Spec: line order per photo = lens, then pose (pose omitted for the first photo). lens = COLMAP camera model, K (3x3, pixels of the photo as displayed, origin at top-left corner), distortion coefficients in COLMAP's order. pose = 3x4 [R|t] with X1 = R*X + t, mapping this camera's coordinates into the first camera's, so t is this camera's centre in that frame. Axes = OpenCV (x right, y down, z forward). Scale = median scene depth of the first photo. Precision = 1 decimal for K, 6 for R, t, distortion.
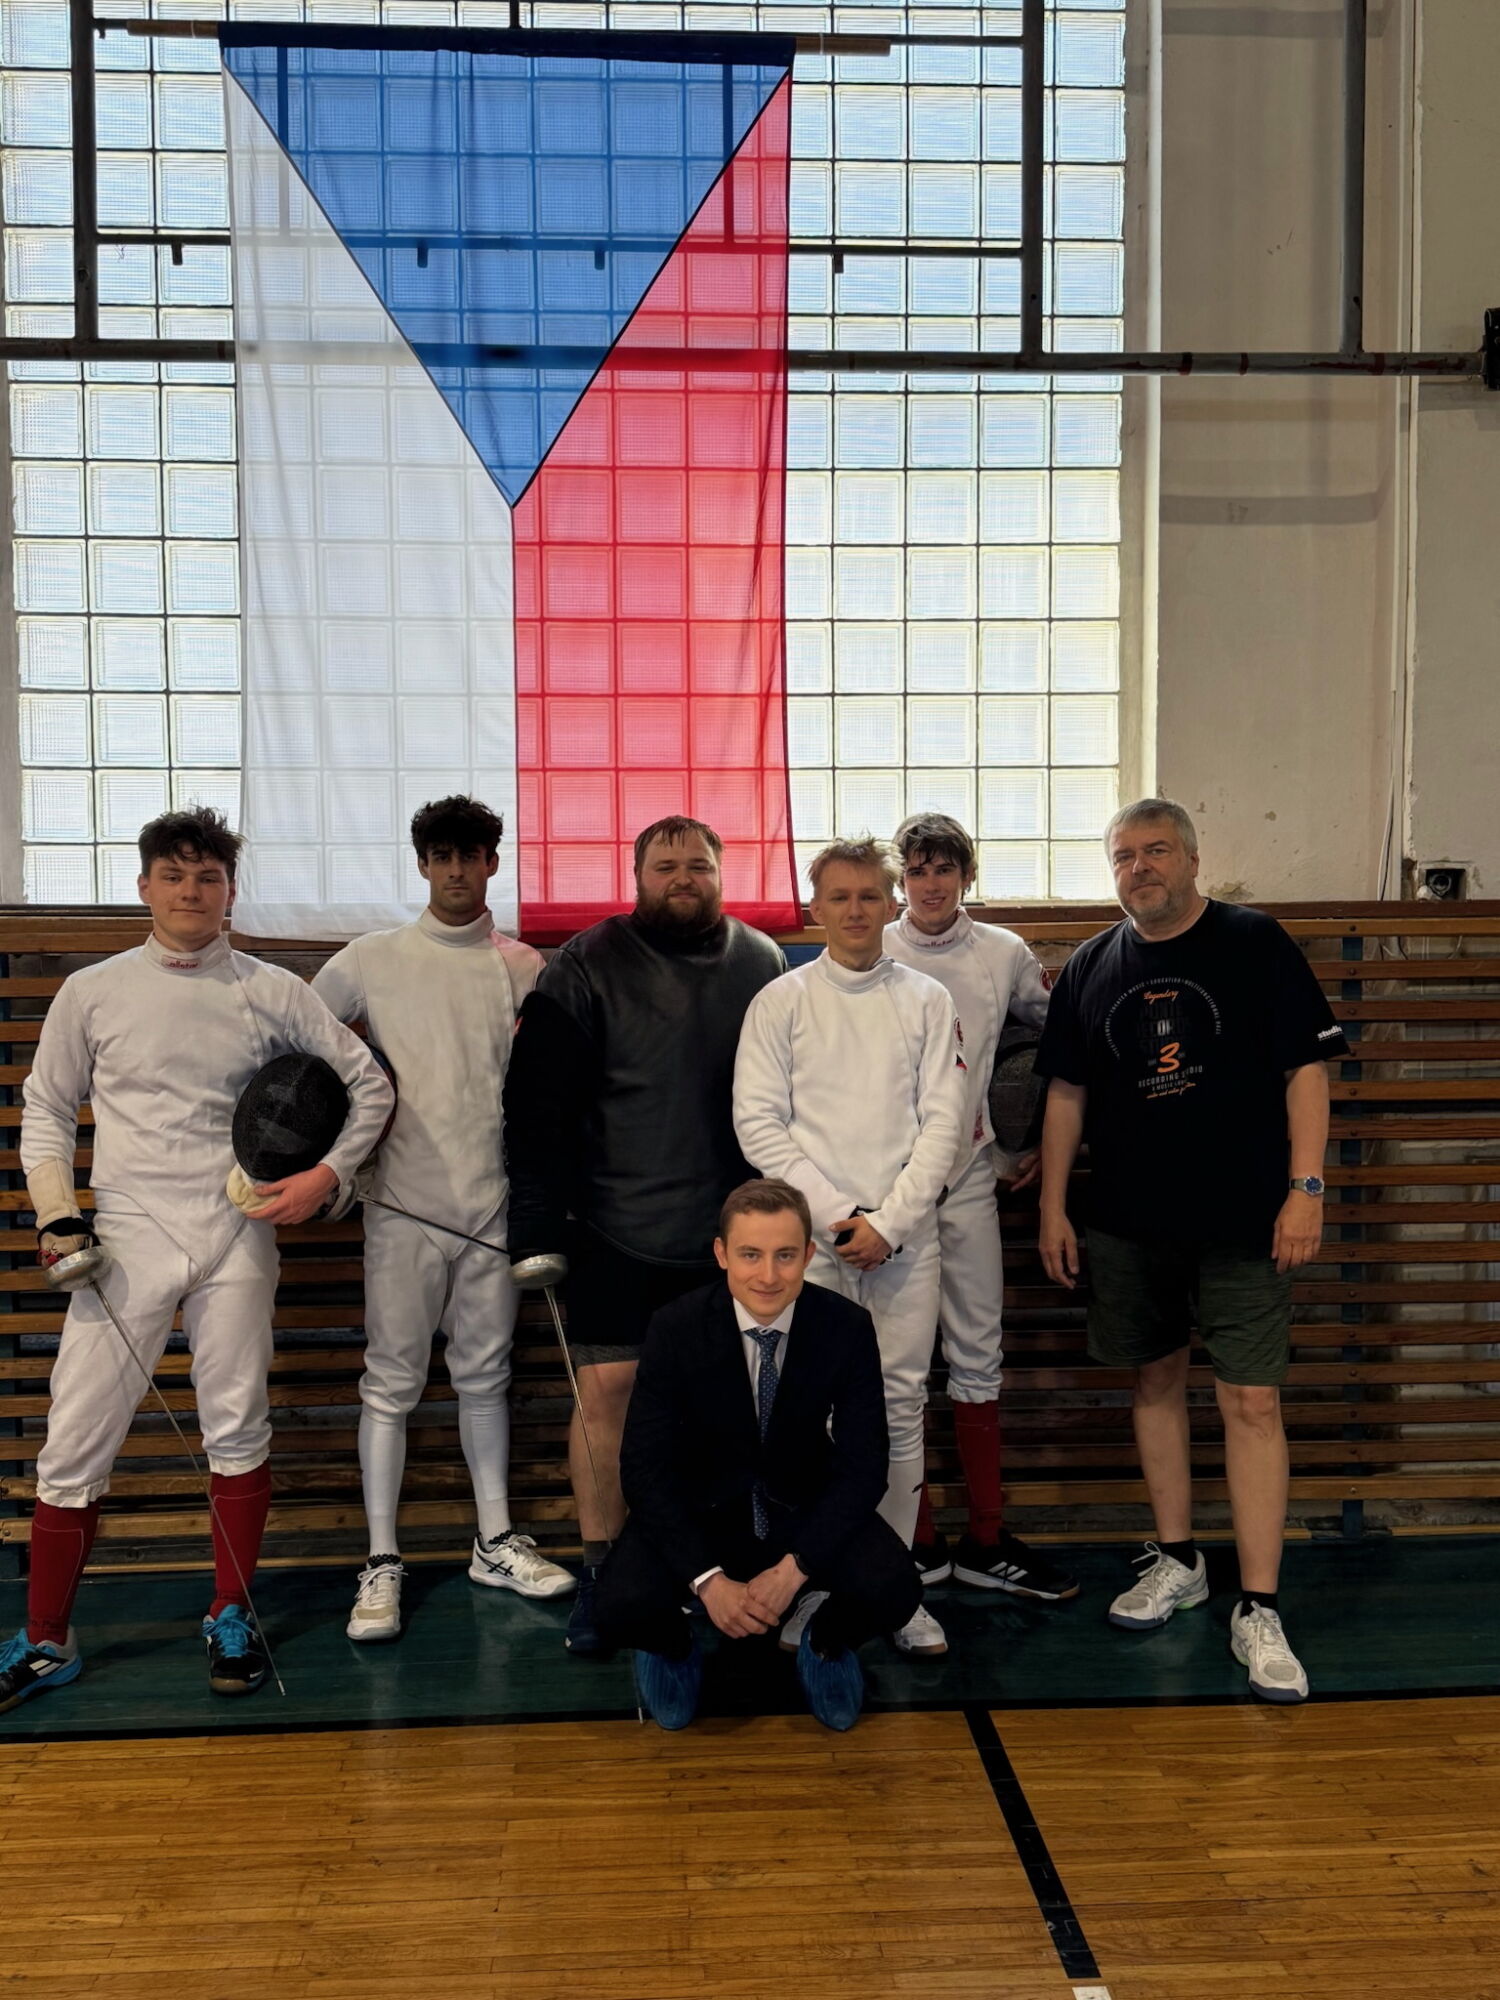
lens RADIAL K [[2014.8, 0, 754.2], [0, 2014.8, 998.9], [0, 0, 1]] dist [0.022143, 0.000000]
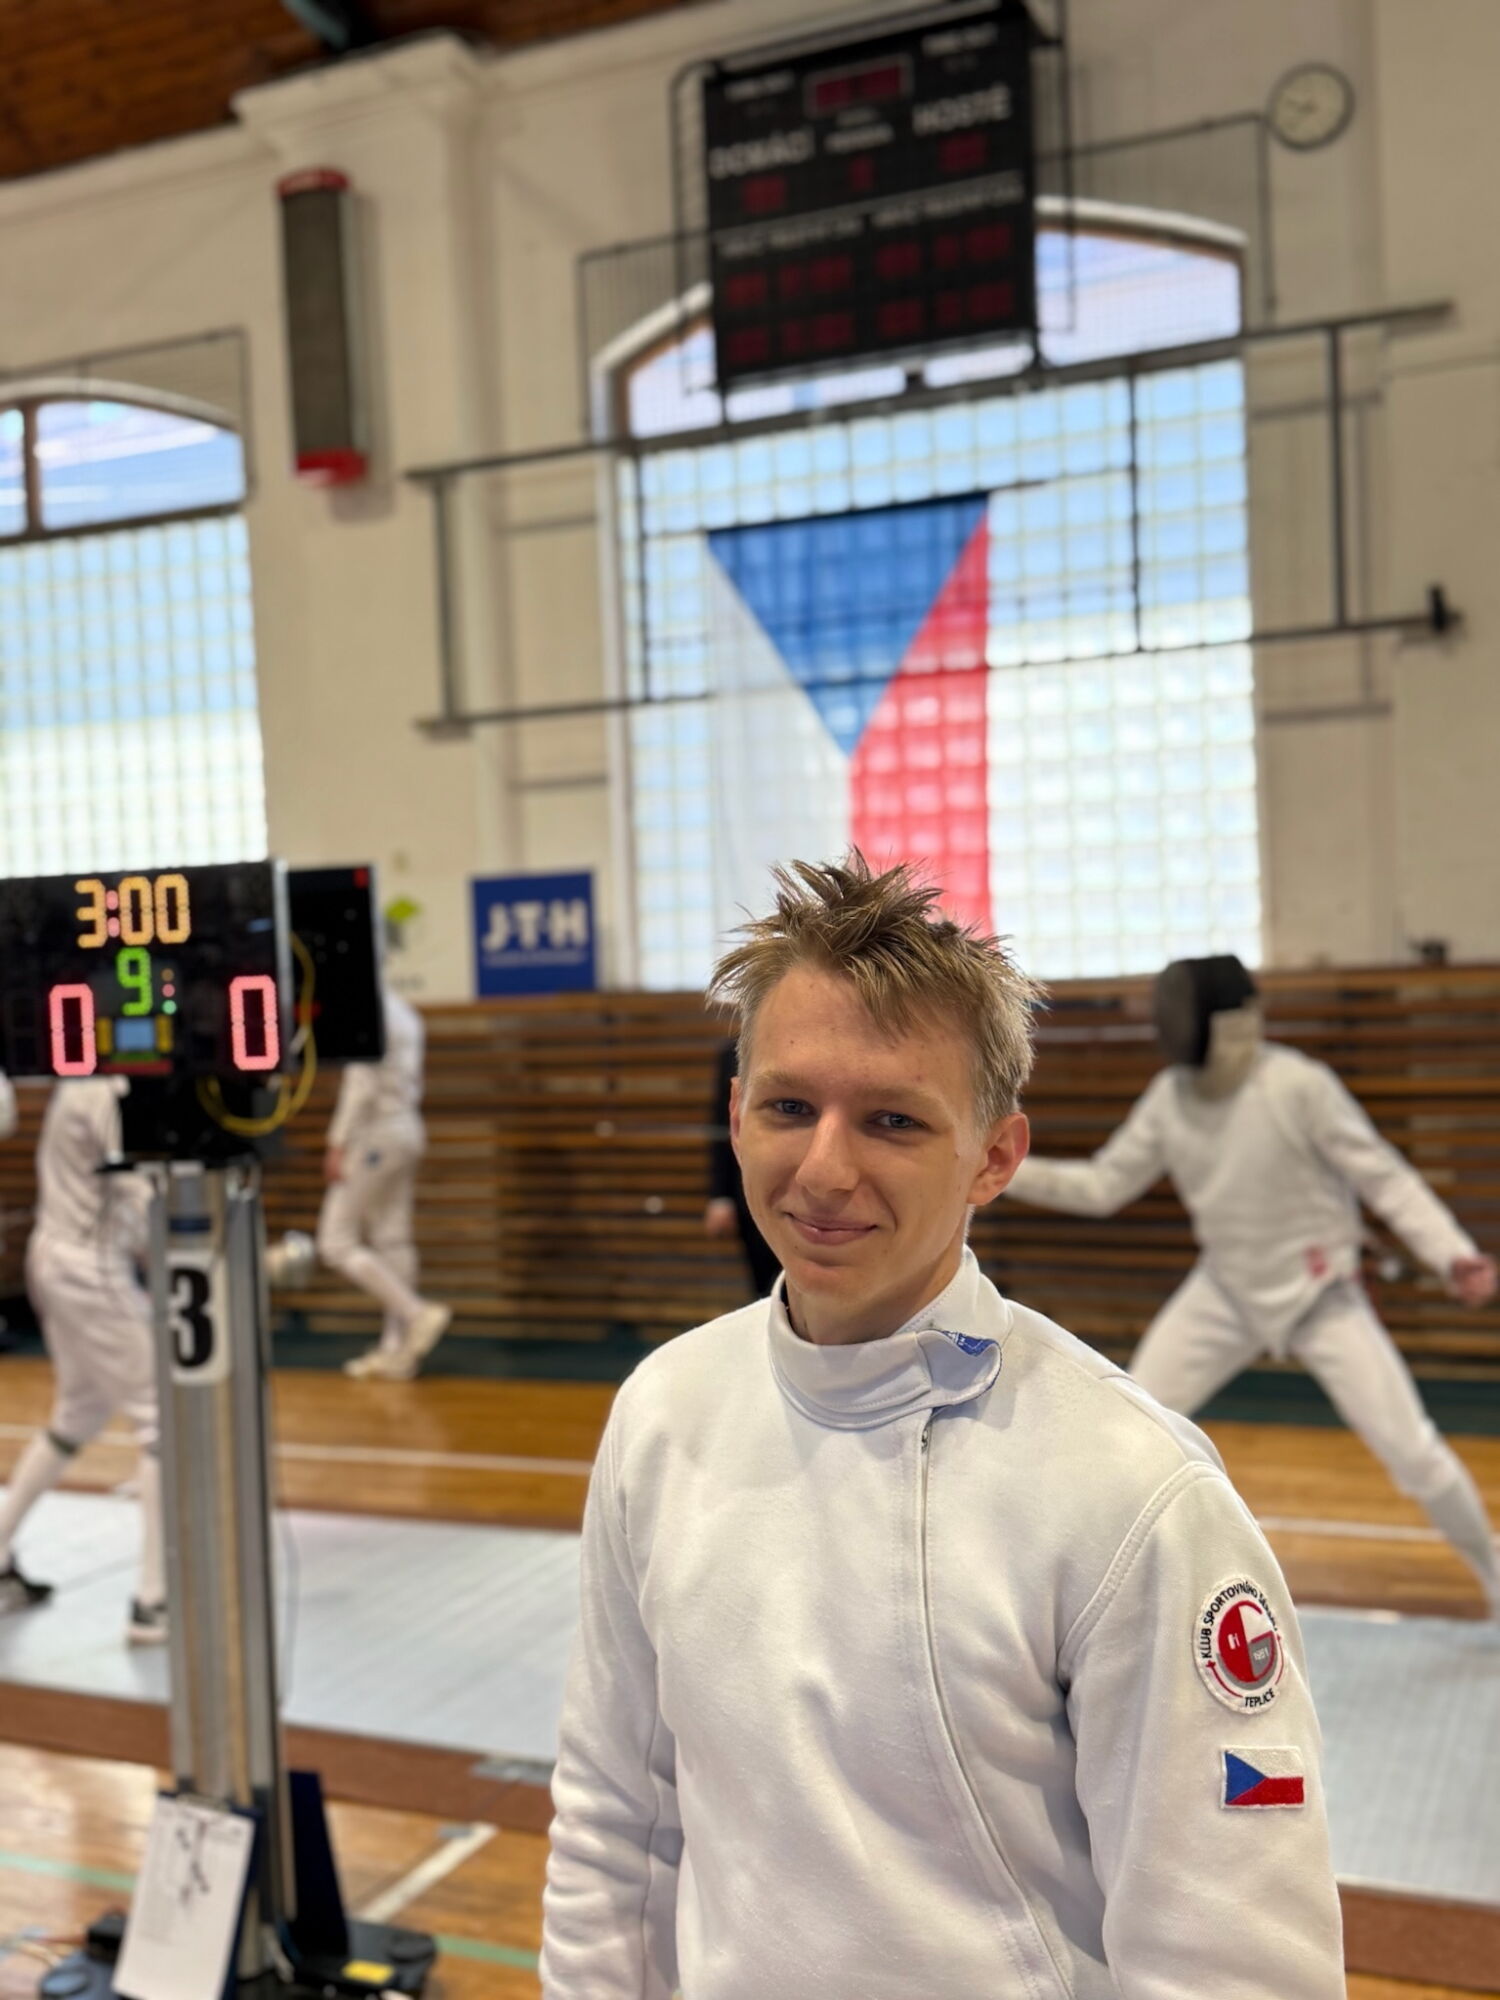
lens RADIAL K [[2014.8, 0, 726.6], [0, 2014.8, 1004.4], [0, 0, 1]] dist [0.022143, 0.000000]
pose [[0.884418, -0.018328, -0.466336, 0.589556], [0.010995, 0.999770, -0.018440, 0.005707], [0.466566, 0.011182, 0.884416, -0.619320]]
